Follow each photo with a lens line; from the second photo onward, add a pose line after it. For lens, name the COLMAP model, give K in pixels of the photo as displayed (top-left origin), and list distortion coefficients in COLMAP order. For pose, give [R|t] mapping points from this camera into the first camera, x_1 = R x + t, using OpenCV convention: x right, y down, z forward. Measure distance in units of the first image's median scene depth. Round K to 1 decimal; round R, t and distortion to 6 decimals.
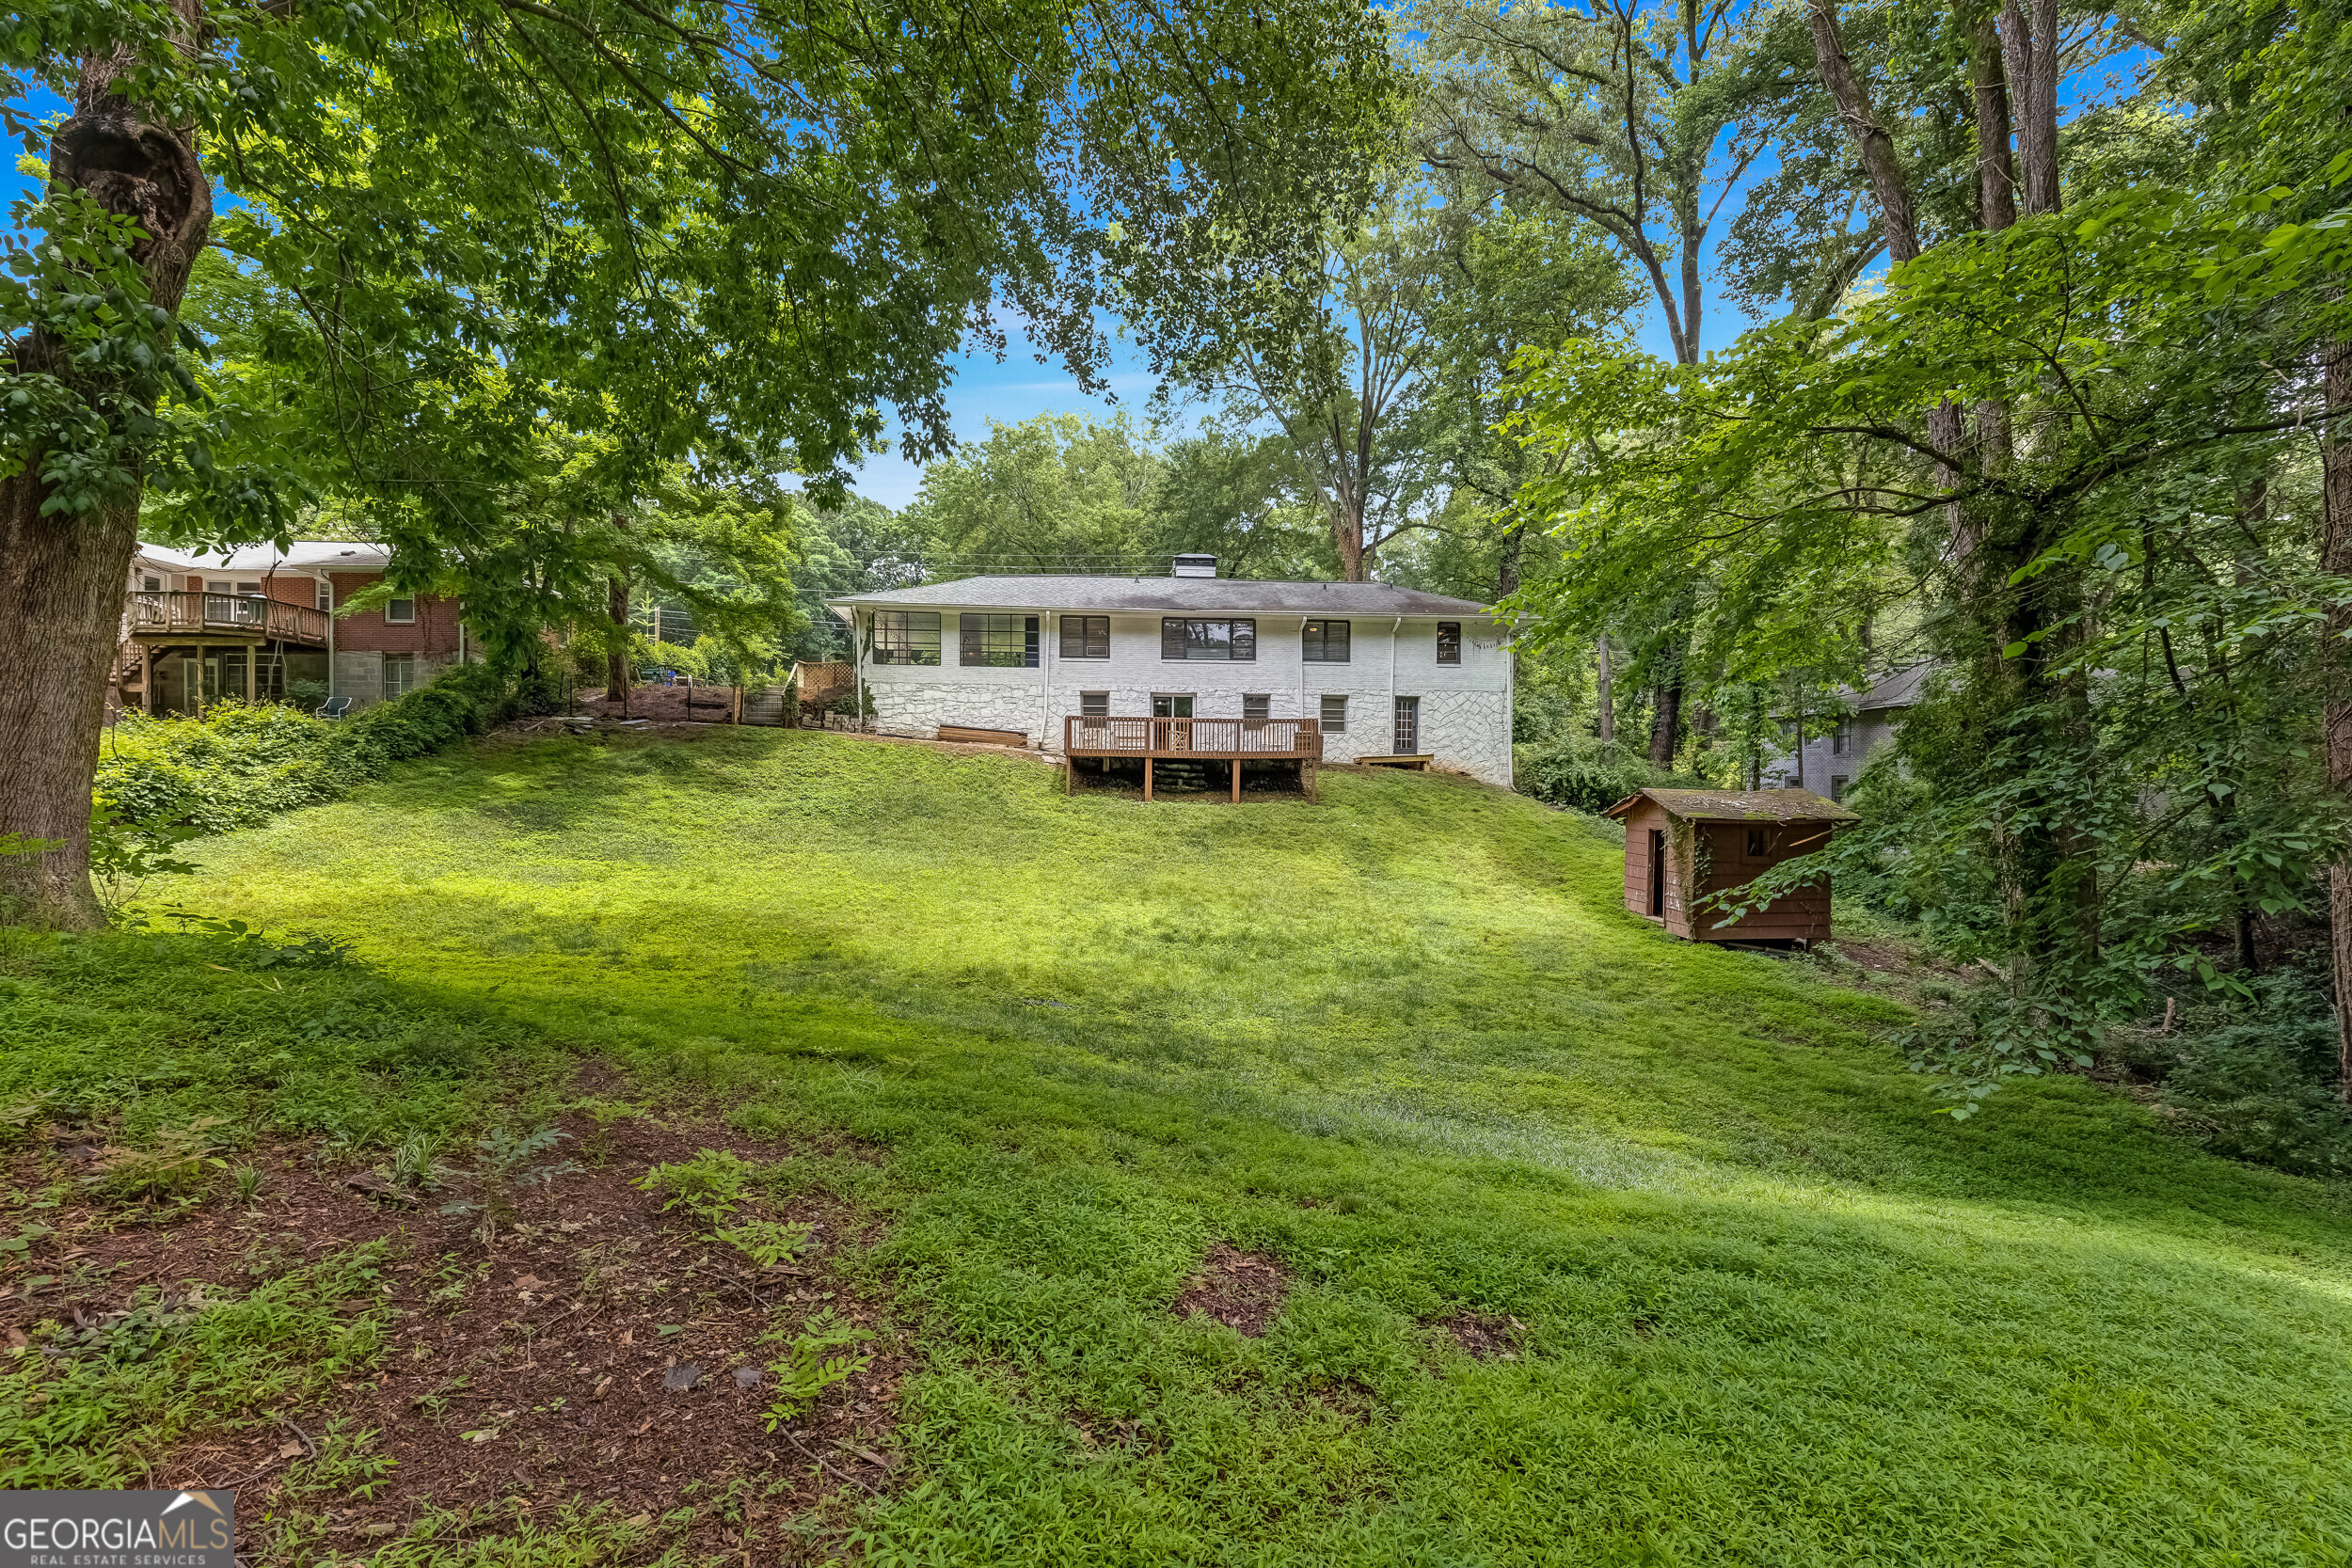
lens RADIAL K [[1074.8, 0, 1176.0], [0, 1074.8, 784.0], [0, 0, 1]] dist [-0.000263, 0.000451]
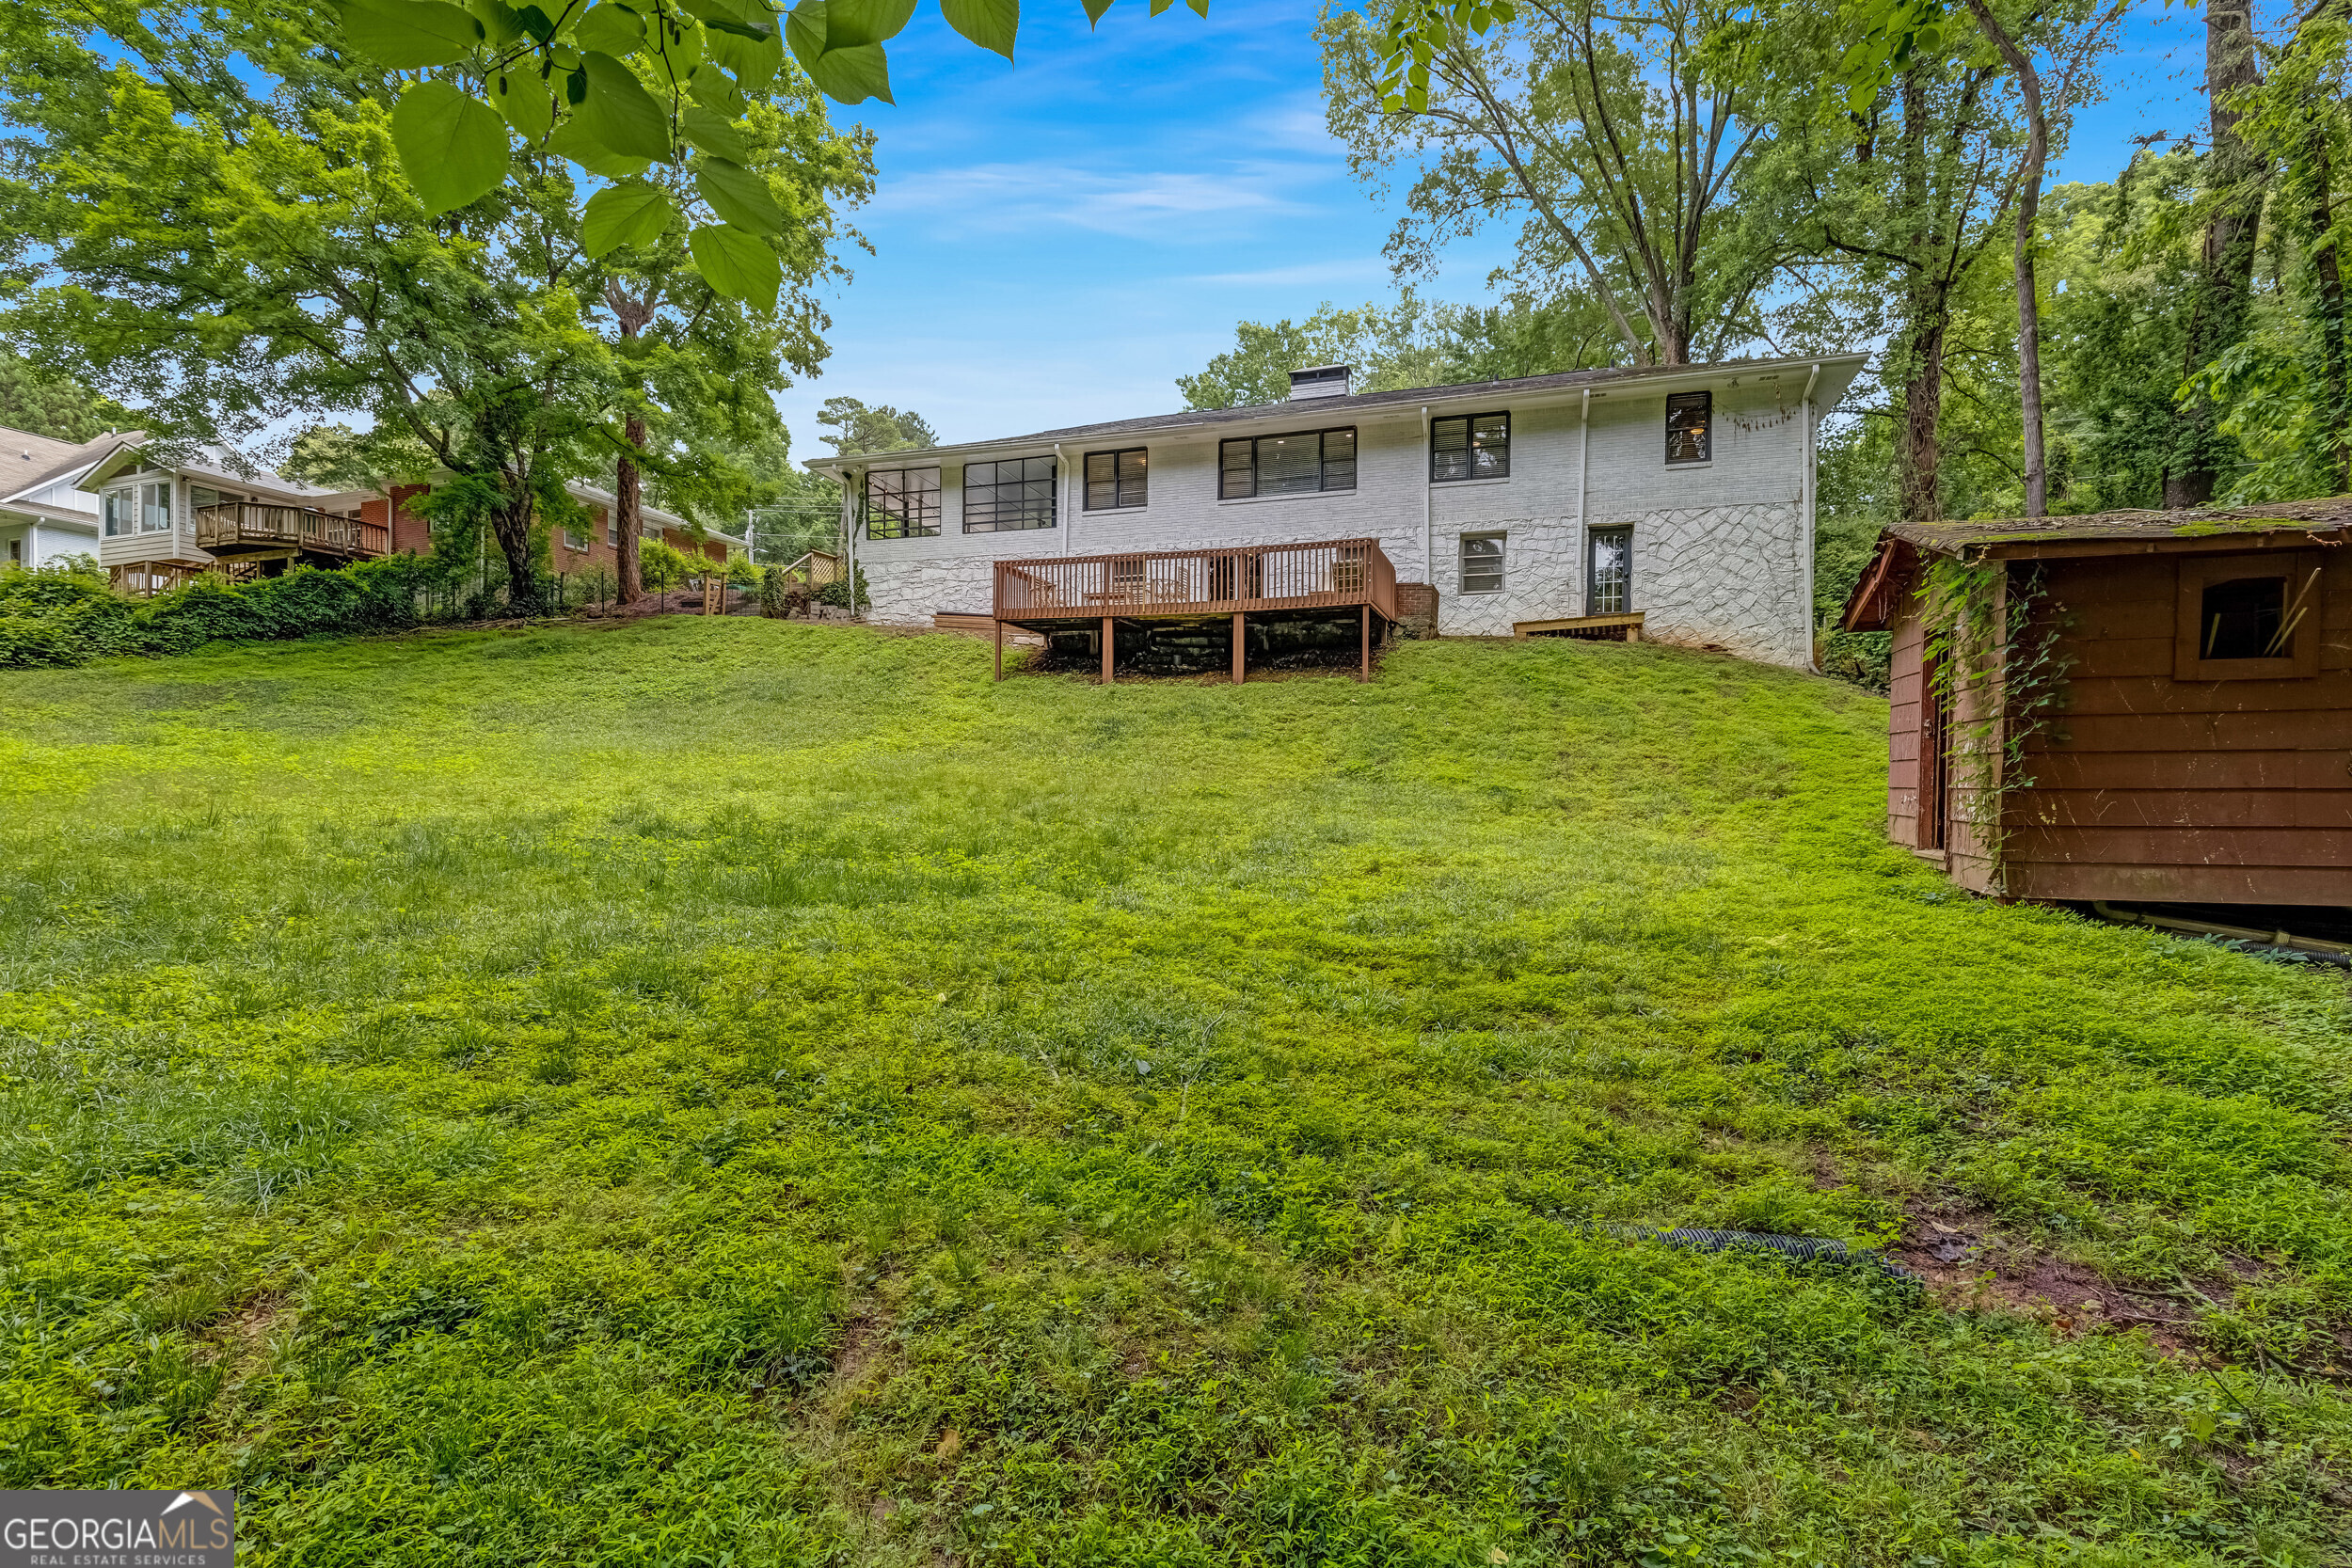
lens RADIAL K [[1074.8, 0, 1176.0], [0, 1074.8, 784.0], [0, 0, 1]] dist [-0.000263, 0.000451]
pose [[0.917946, -0.001168, -0.396705, 0.237092], [-0.000054, 0.999995, -0.003069, 0.068805], [0.396706, 0.002838, 0.917941, 0.356732]]
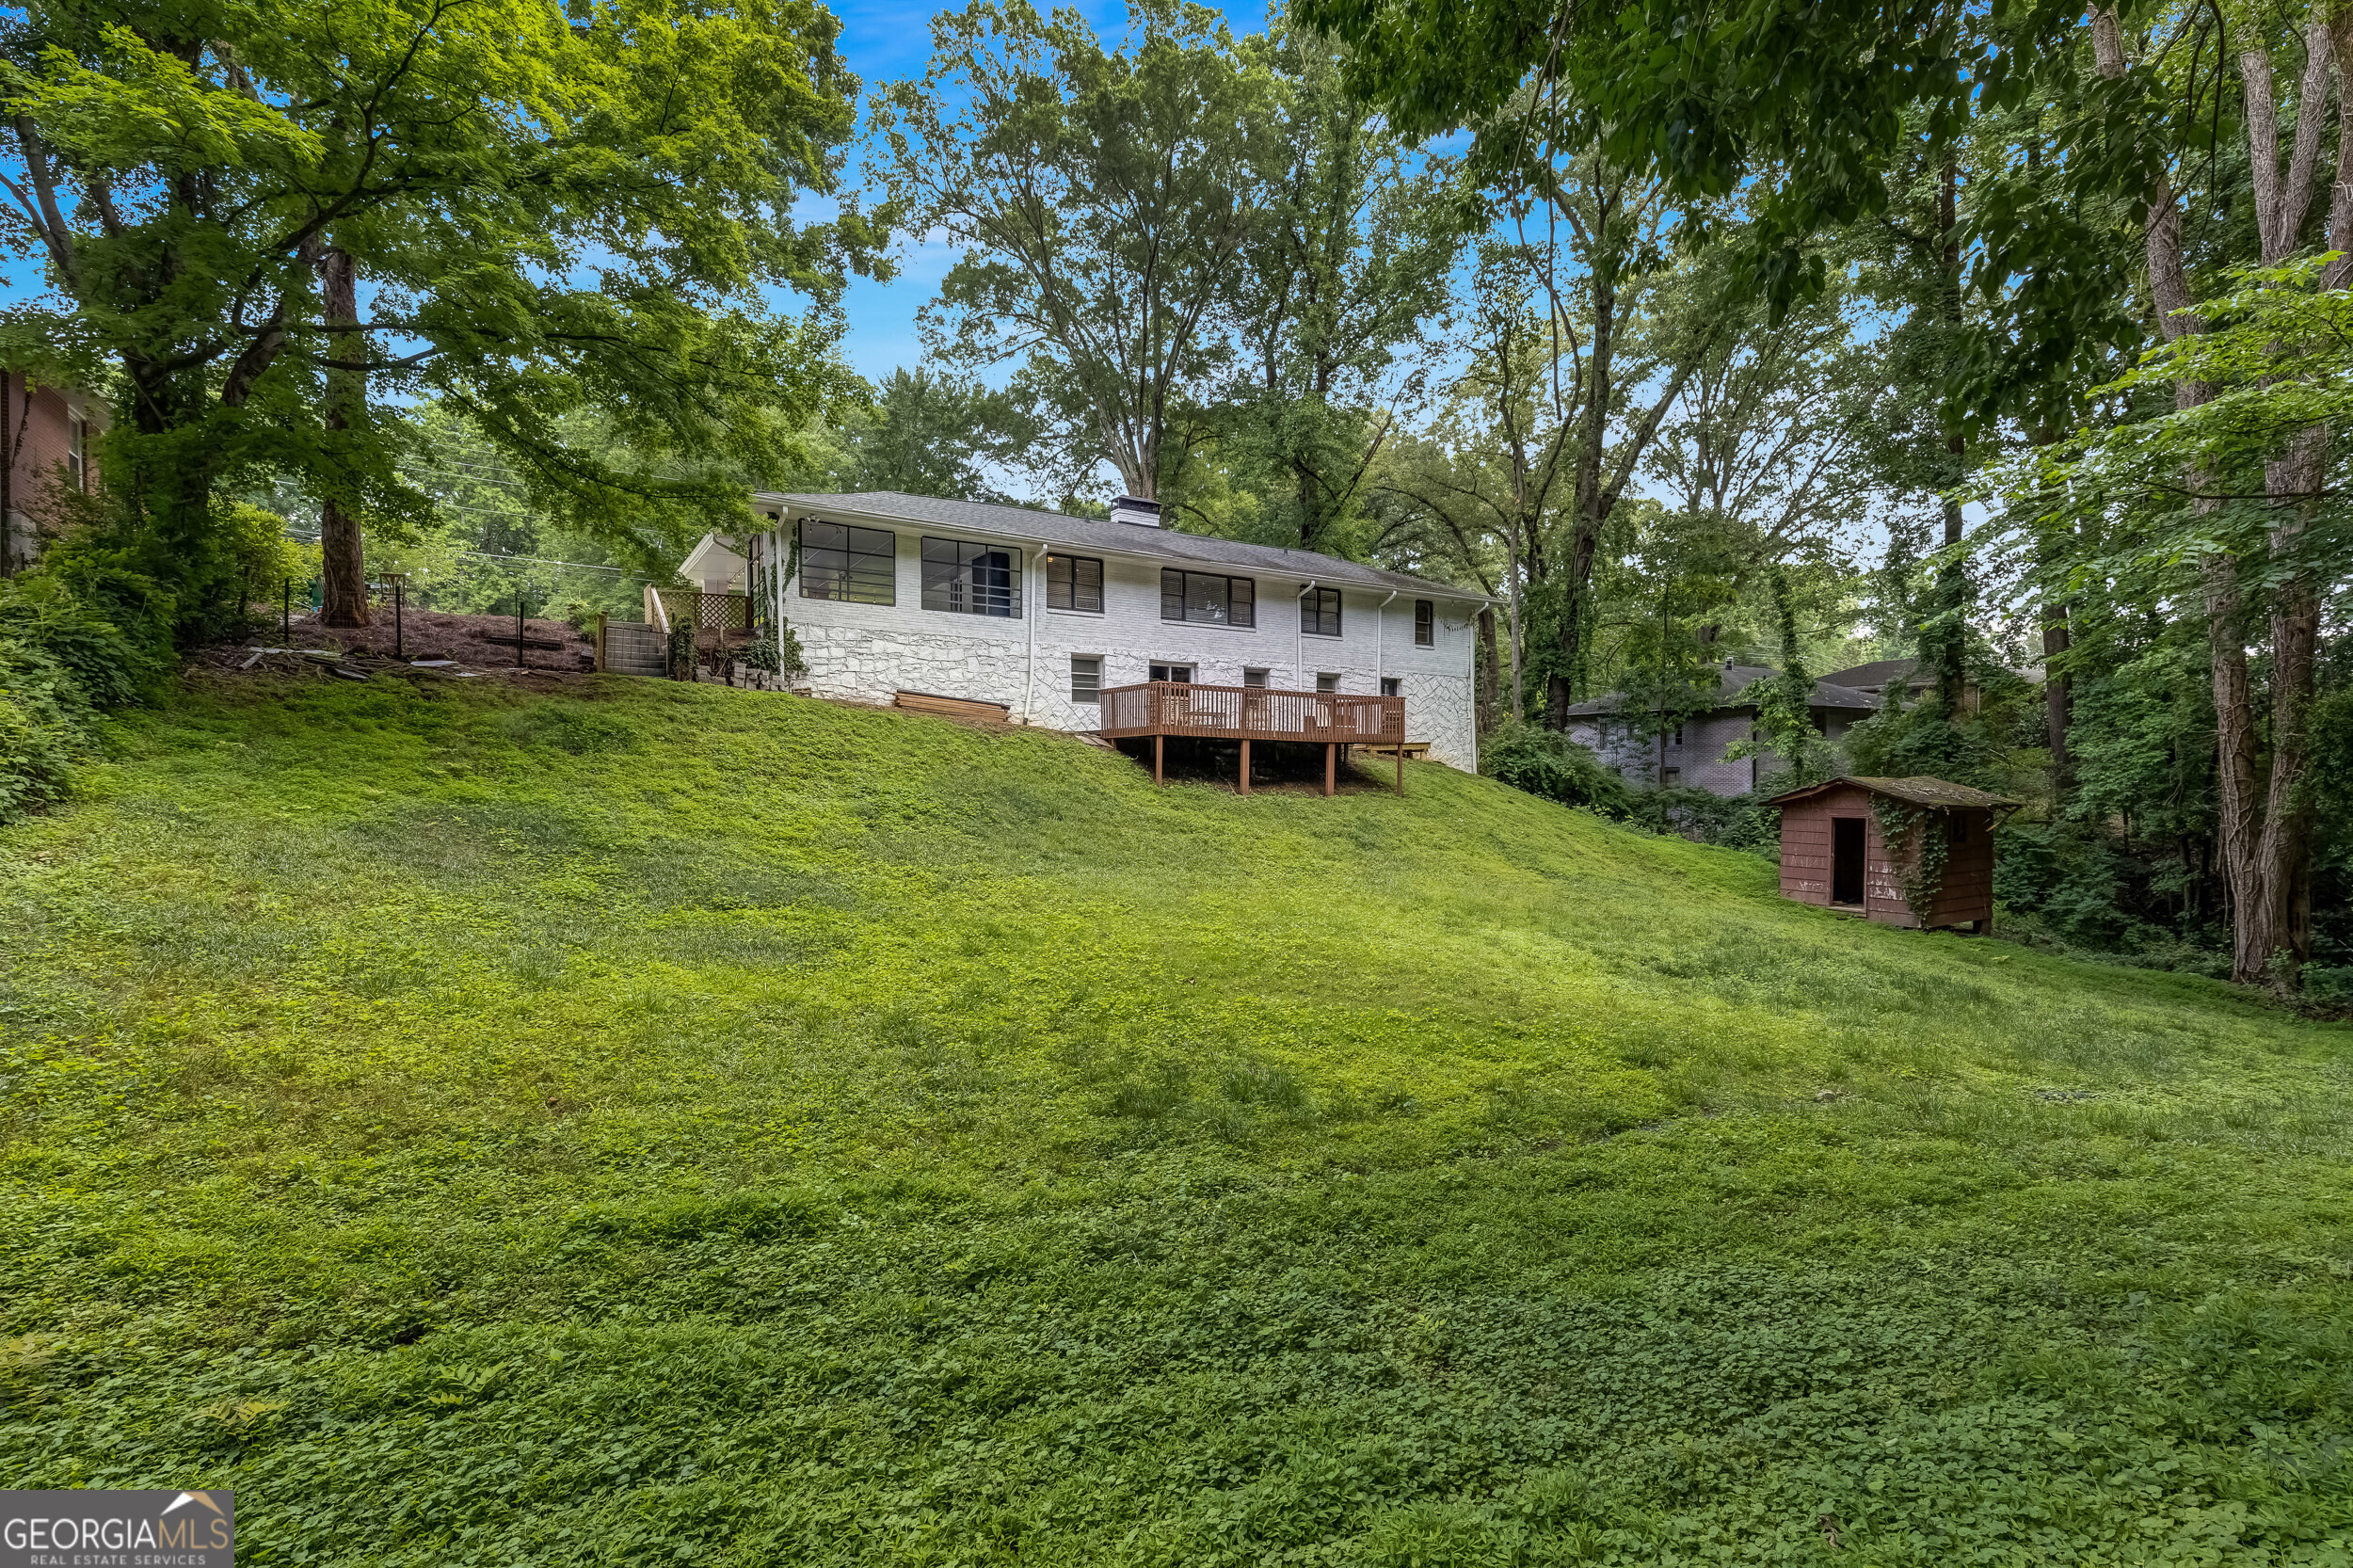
lens RADIAL K [[1075.3, 0, 1176.5], [0, 1075.3, 784.0], [0, 0, 1]] dist [-0.000263, 0.000451]
pose [[0.887839, -0.002176, 0.460149, -0.376205], [-0.000140, 0.999987, 0.004999, 0.003356], [-0.460155, -0.004503, 0.887827, 0.279433]]
